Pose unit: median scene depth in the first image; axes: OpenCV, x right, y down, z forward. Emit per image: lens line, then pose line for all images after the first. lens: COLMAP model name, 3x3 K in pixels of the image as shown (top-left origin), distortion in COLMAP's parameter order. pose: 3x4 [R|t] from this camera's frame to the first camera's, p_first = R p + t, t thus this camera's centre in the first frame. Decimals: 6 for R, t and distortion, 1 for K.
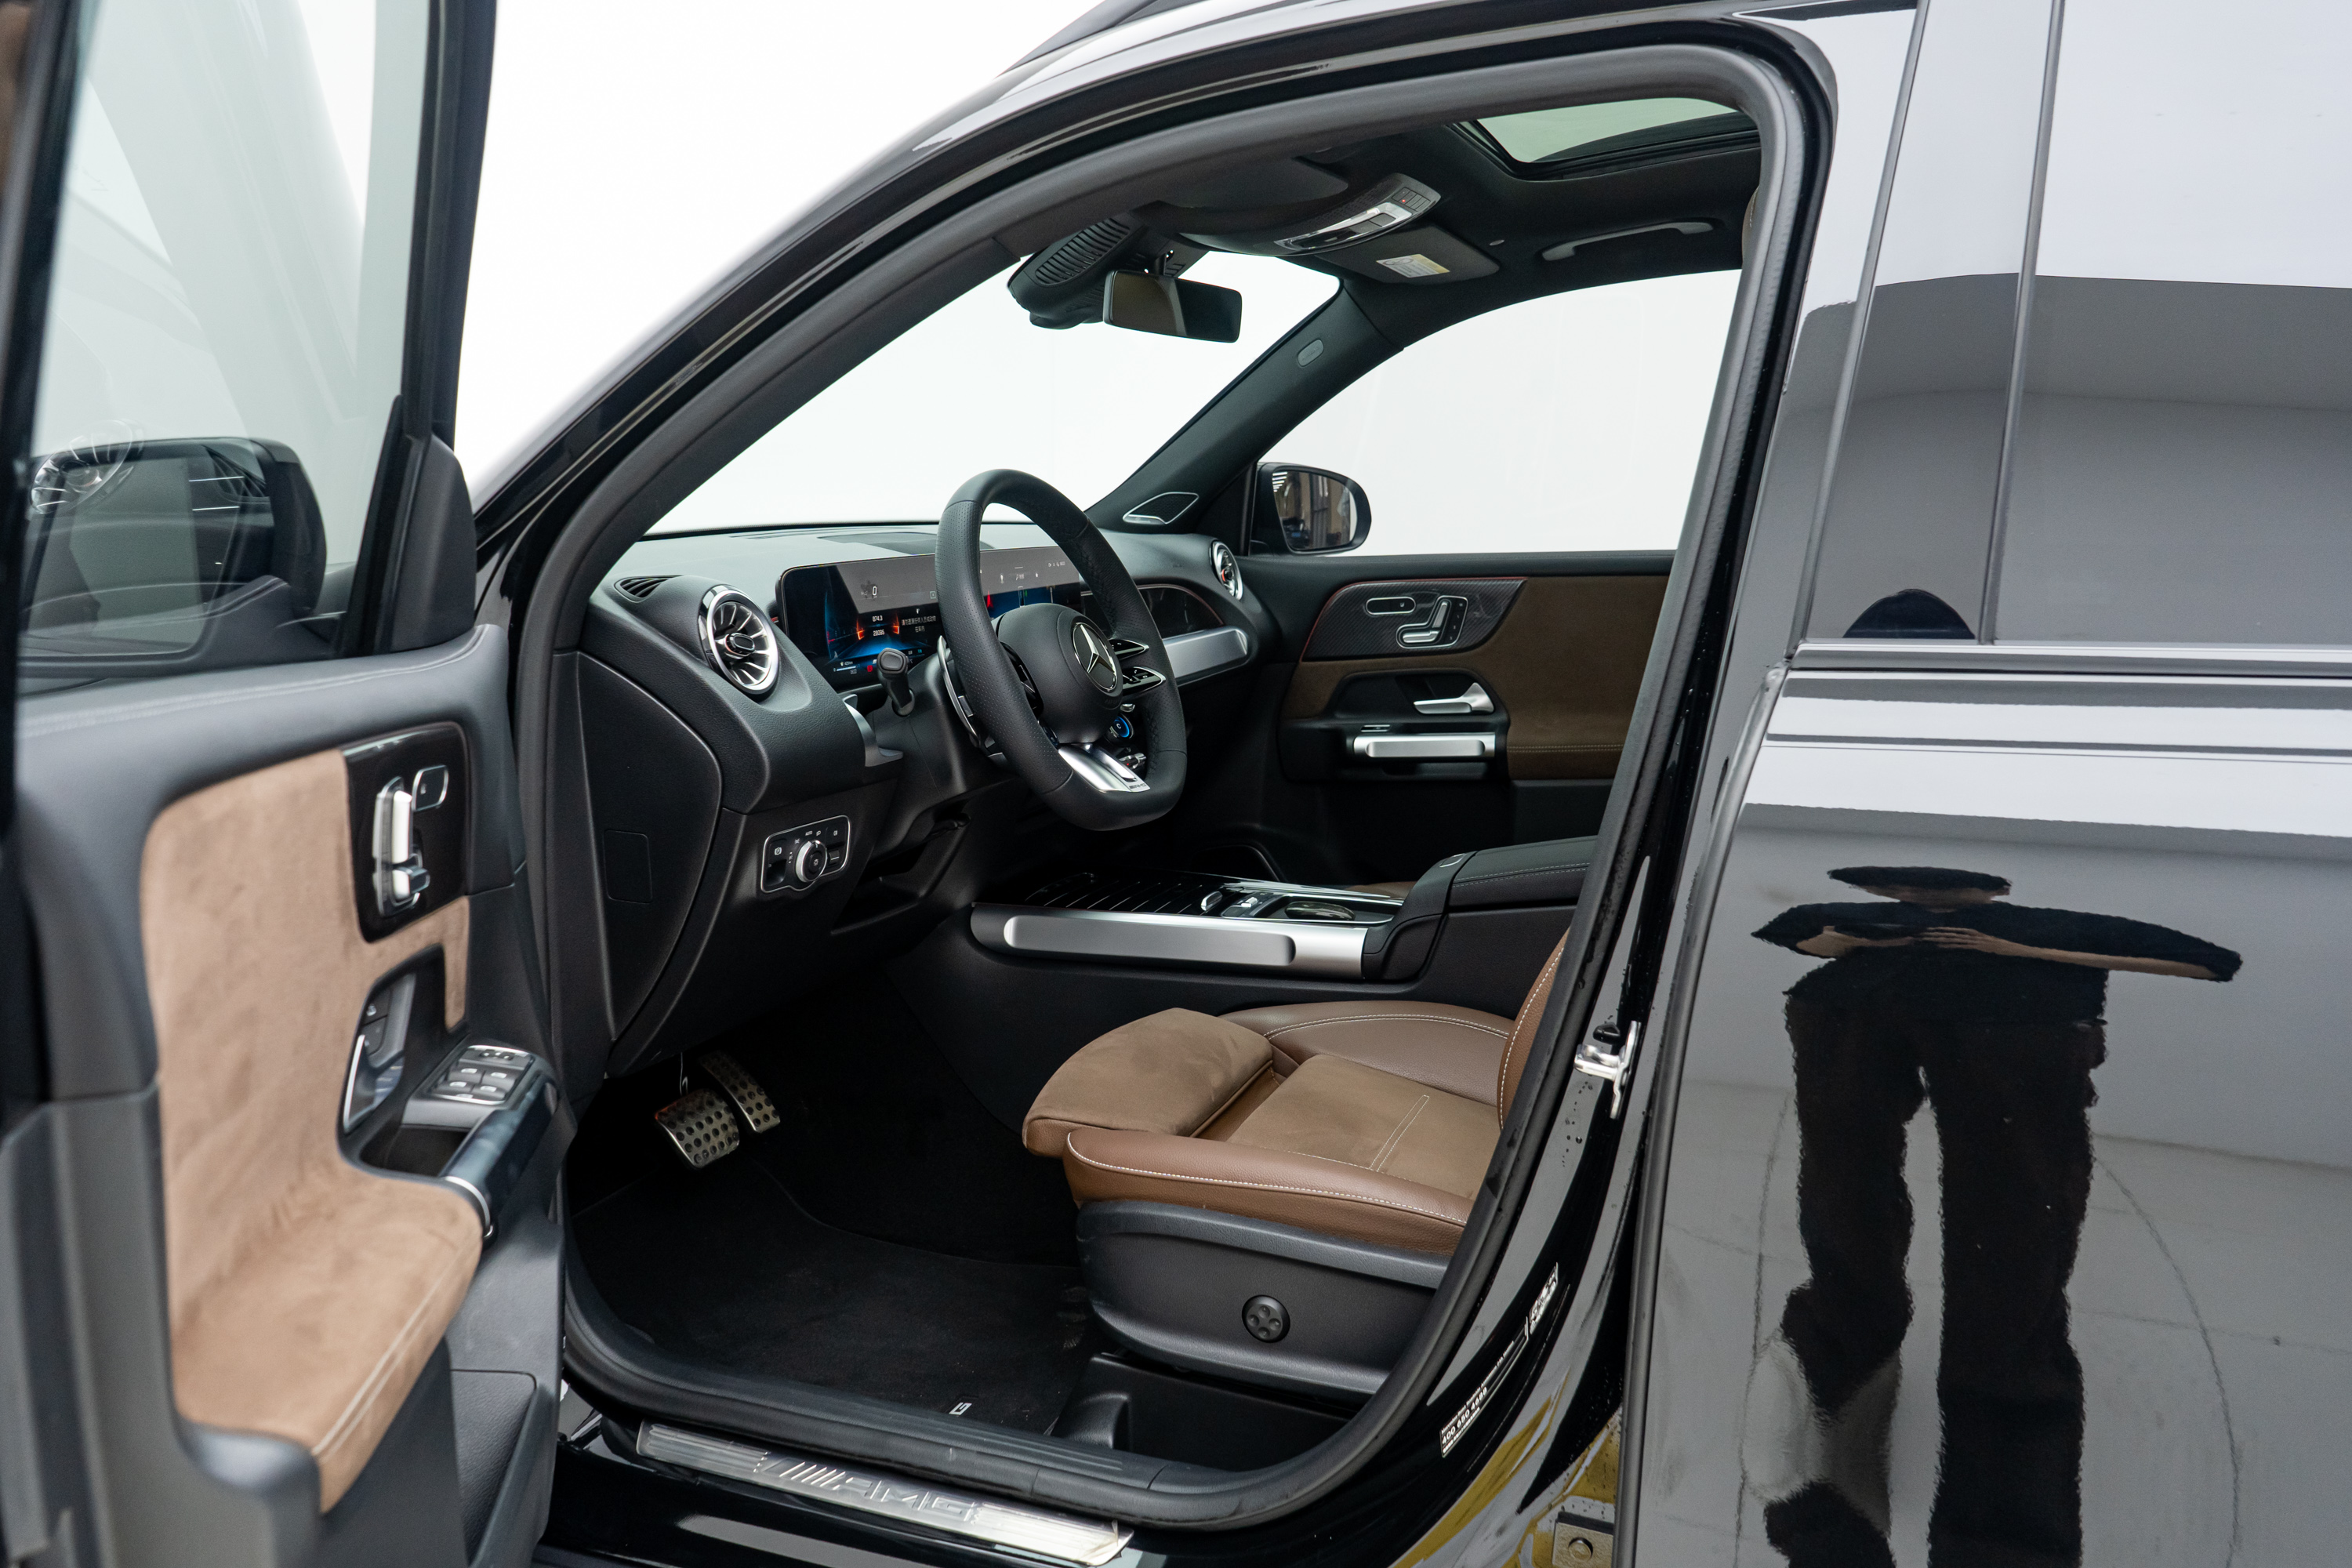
lens RADIAL K [[1914.4, 0, 1176.0], [0, 1914.4, 784.0], [0, 0, 1]] dist [-0.005914, -0.001379]
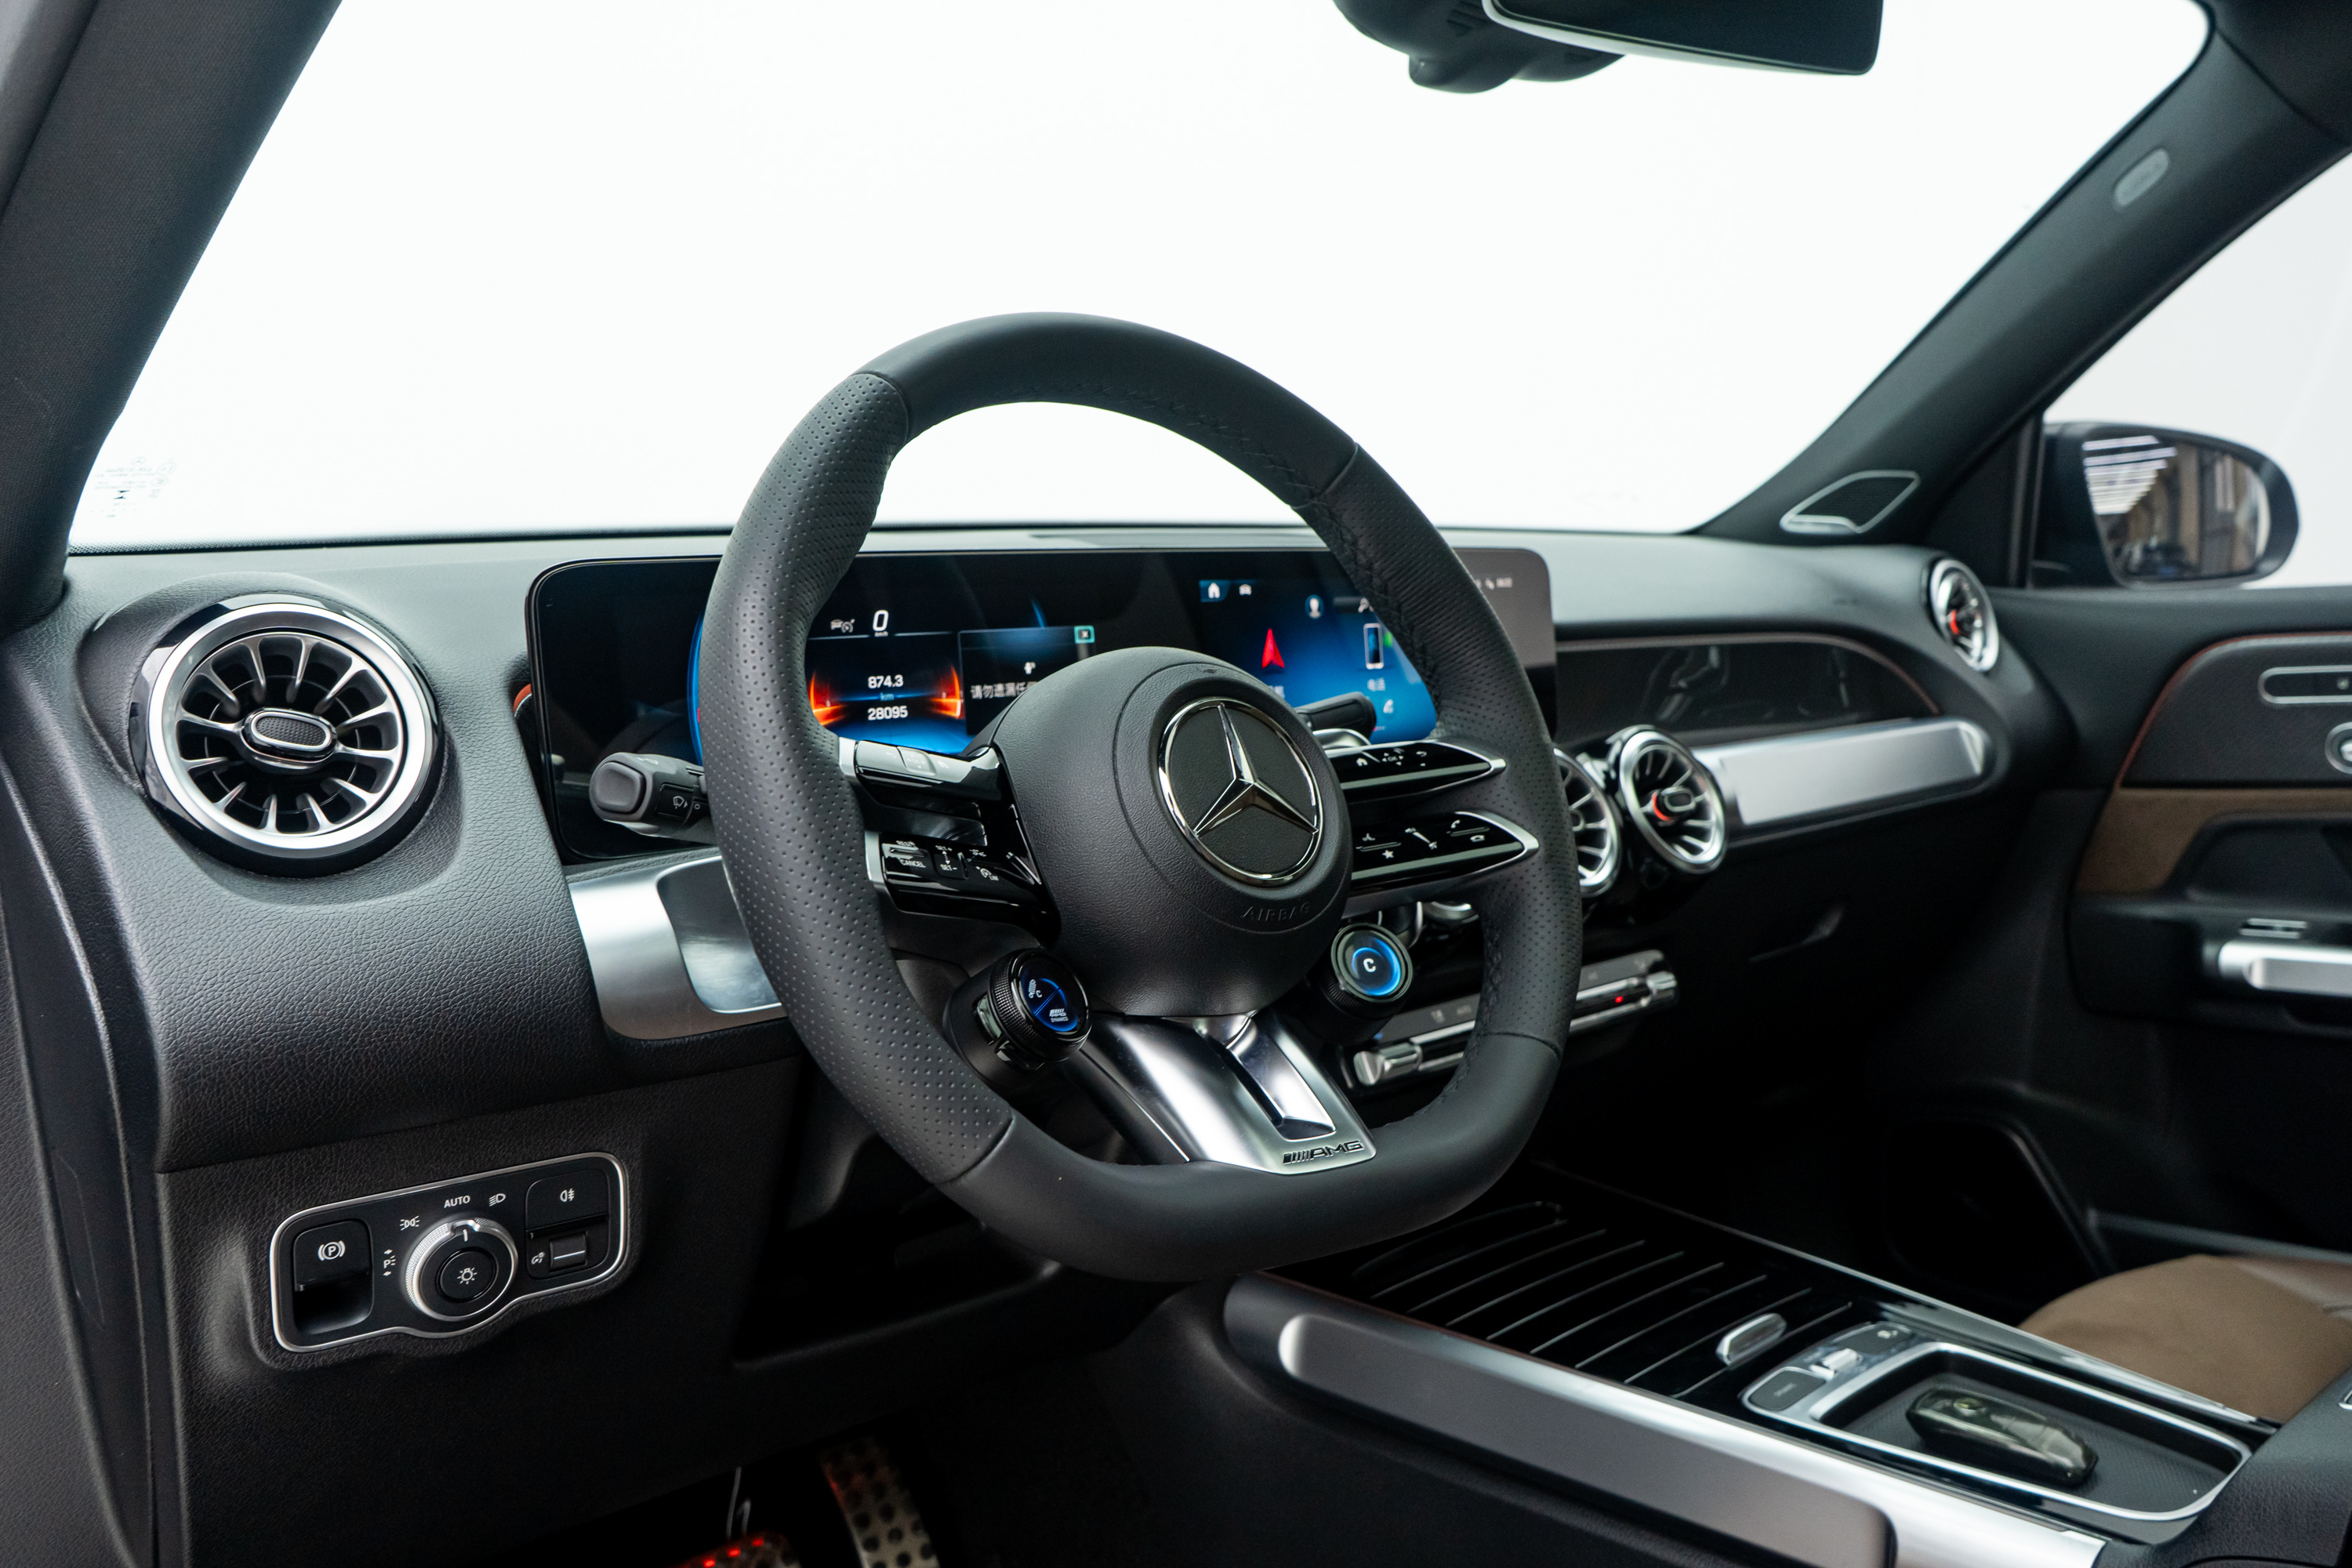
lens RADIAL K [[1914.4, 0, 1176.0], [0, 1914.4, 784.0], [0, 0, 1]] dist [-0.005914, -0.001379]
pose [[0.889405, 0.042301, -0.455158, 0.076163], [-0.060213, 0.997874, -0.024922, -0.037519], [0.453137, 0.049572, 0.890062, 0.428148]]
